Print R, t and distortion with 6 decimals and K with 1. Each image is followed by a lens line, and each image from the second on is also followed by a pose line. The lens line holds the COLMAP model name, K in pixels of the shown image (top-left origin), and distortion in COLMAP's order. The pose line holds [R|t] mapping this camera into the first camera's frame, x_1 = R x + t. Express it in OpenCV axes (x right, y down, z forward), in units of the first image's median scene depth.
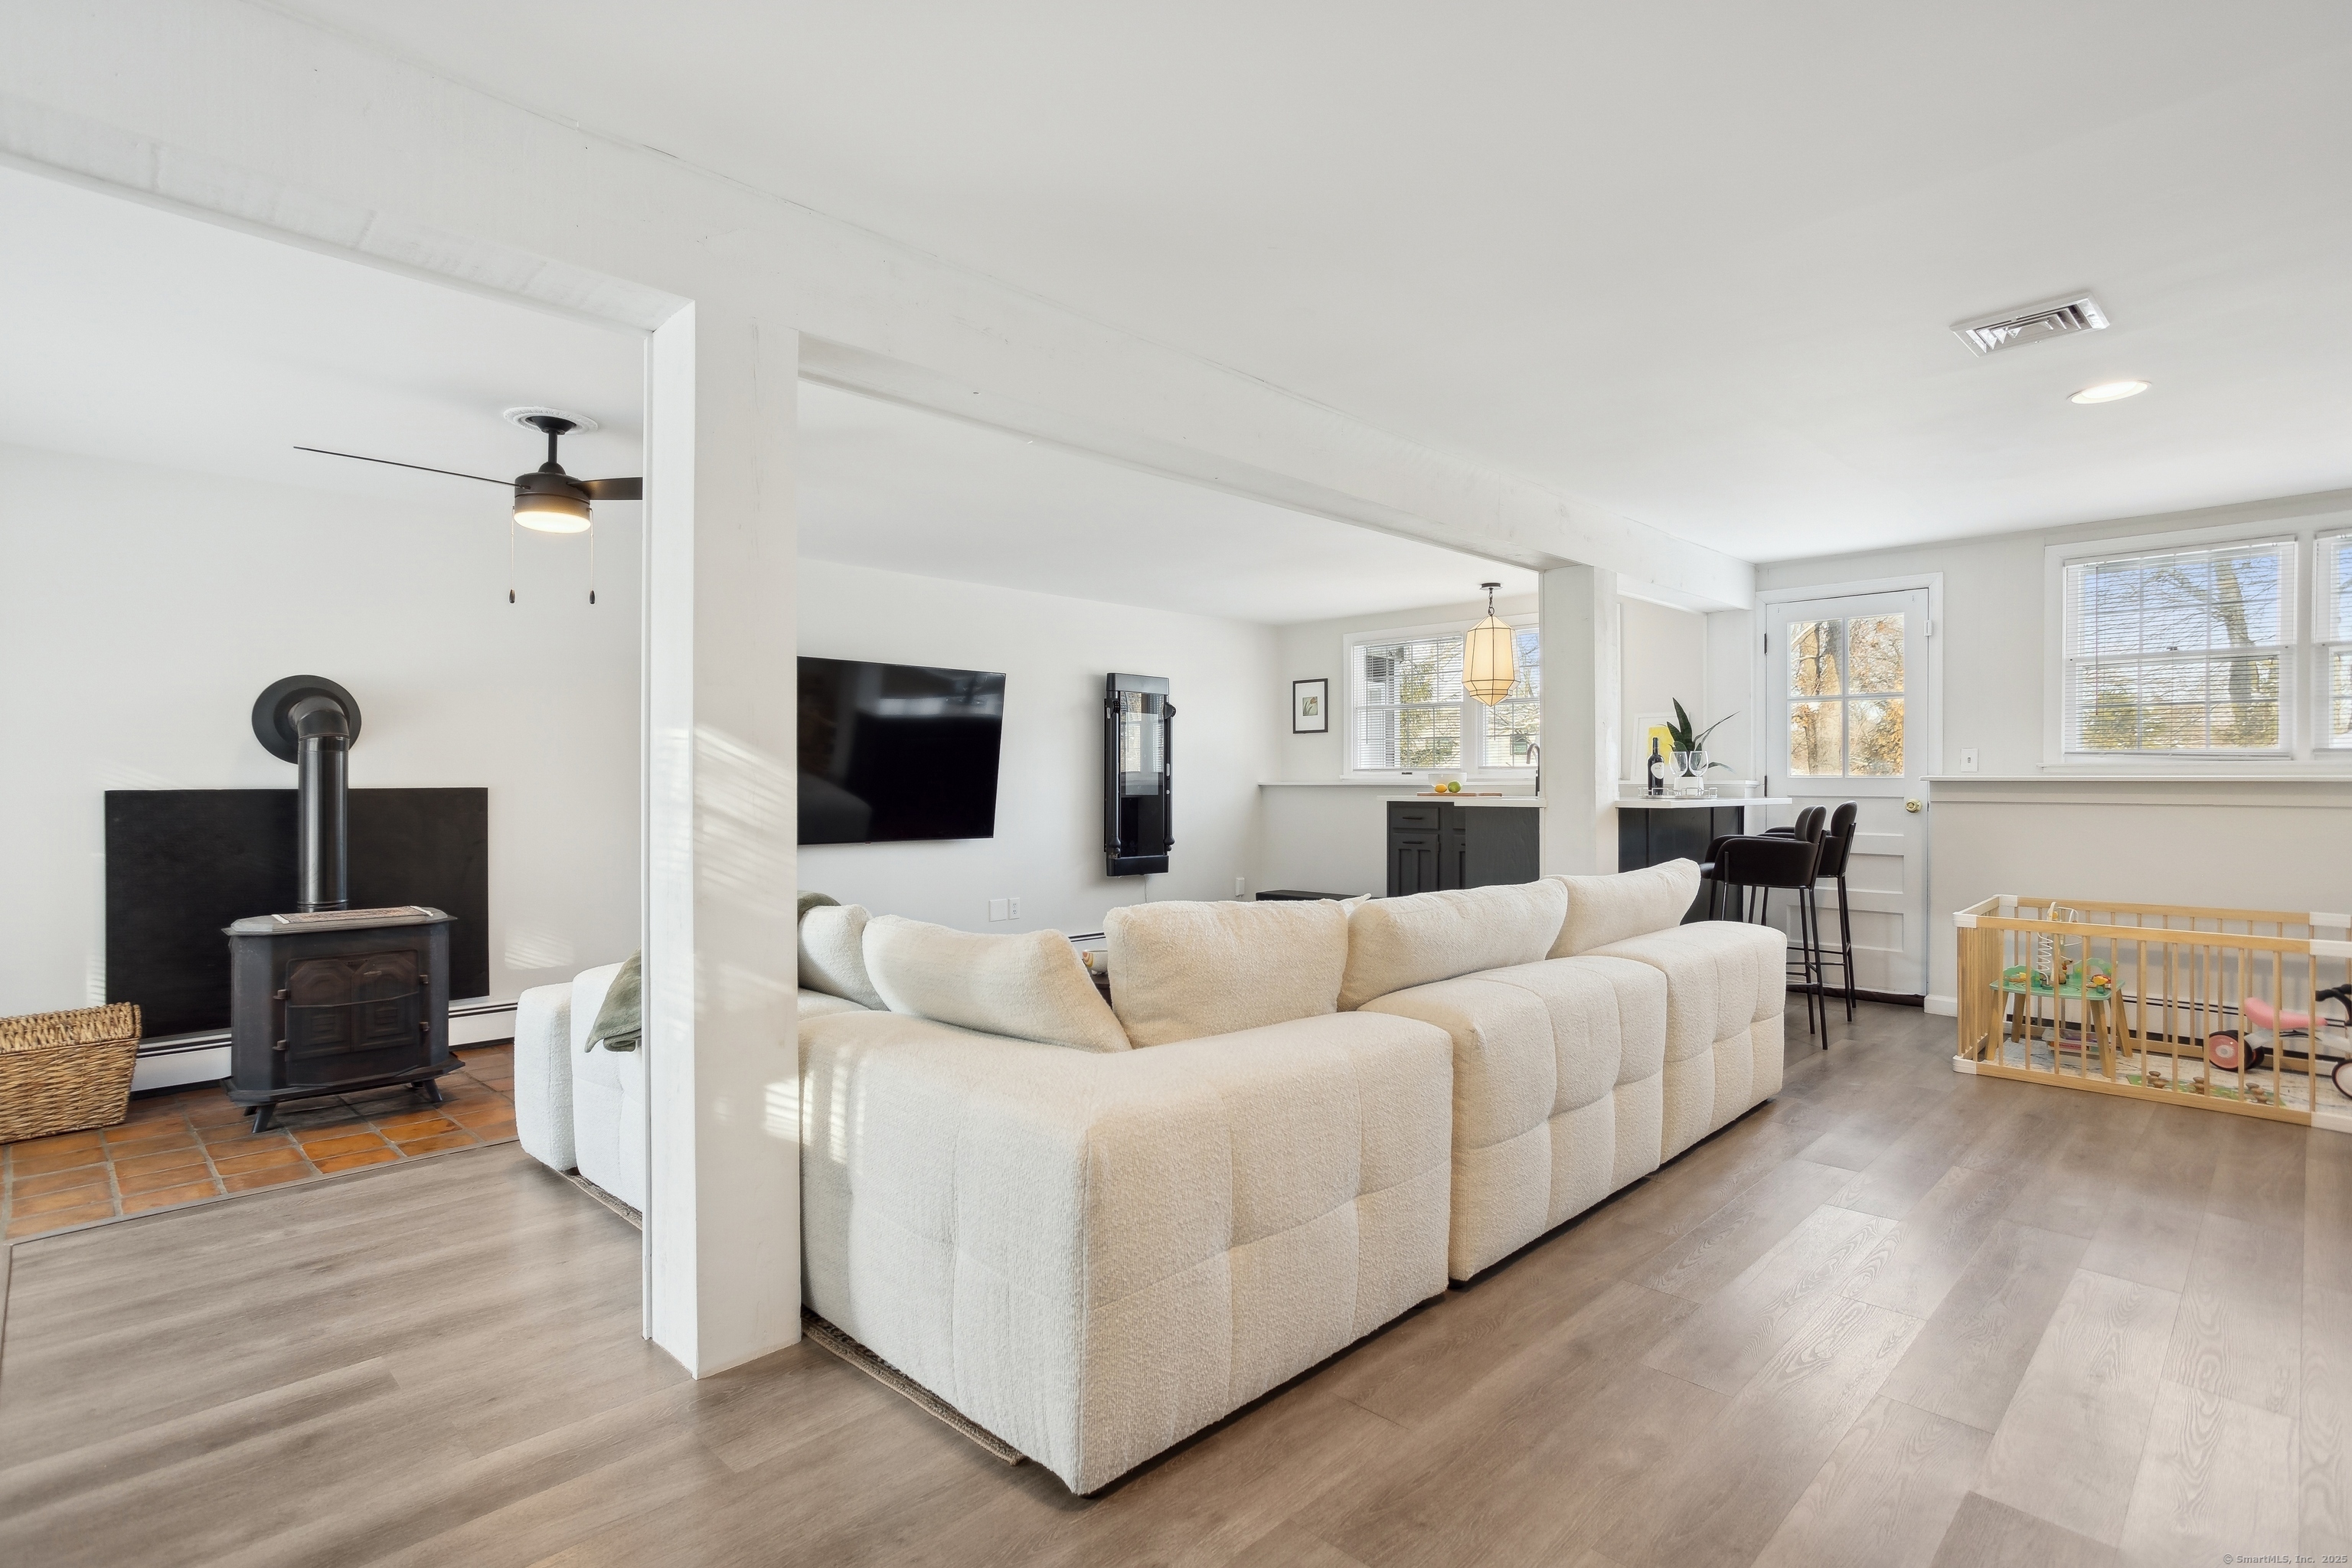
lens RADIAL K [[1169.2, 0, 1187.3], [0, 1169.2, 779.3], [0, 0, 1]] dist [0.001237, 0.000571]
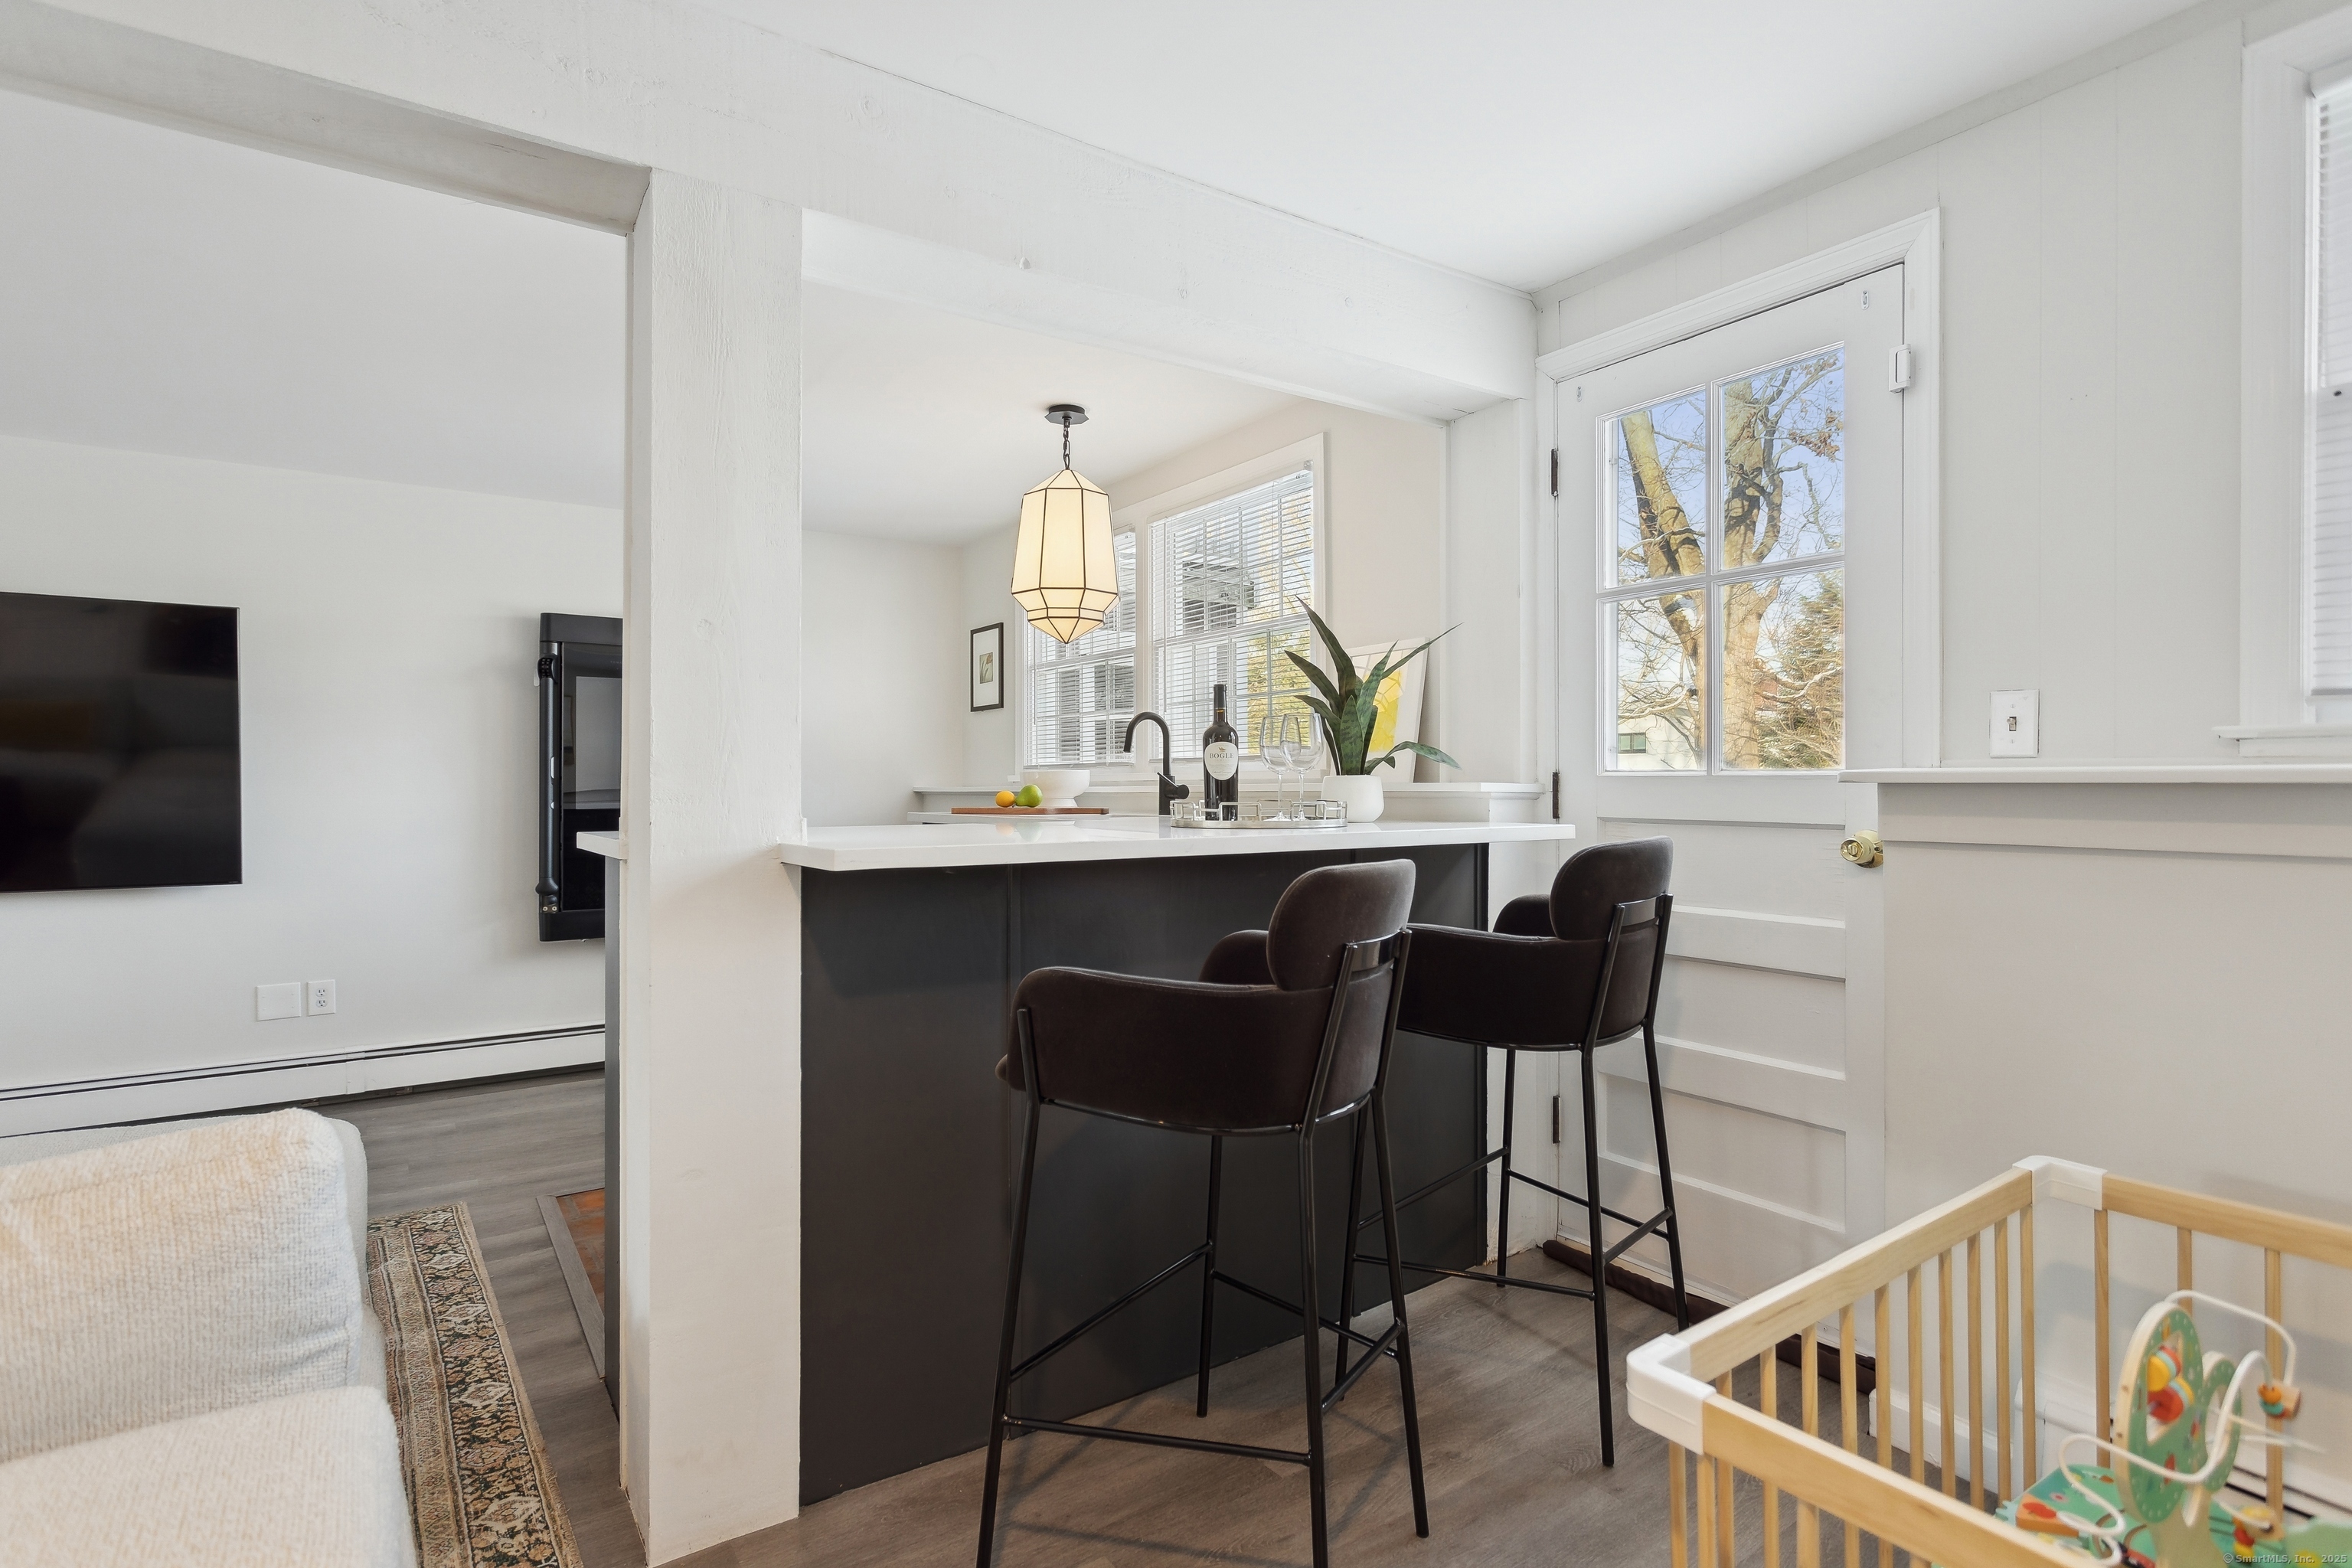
lens RADIAL K [[1169.2, 0, 1156.1], [0, 1169.2, 776.3], [0, 0, 1]] dist [0.001237, 0.000571]
pose [[0.976406, -0.004359, -0.215900, 0.449361], [0.003005, 0.999974, -0.006597, 0.000952], [0.215923, 0.005793, 0.976393, 0.548038]]
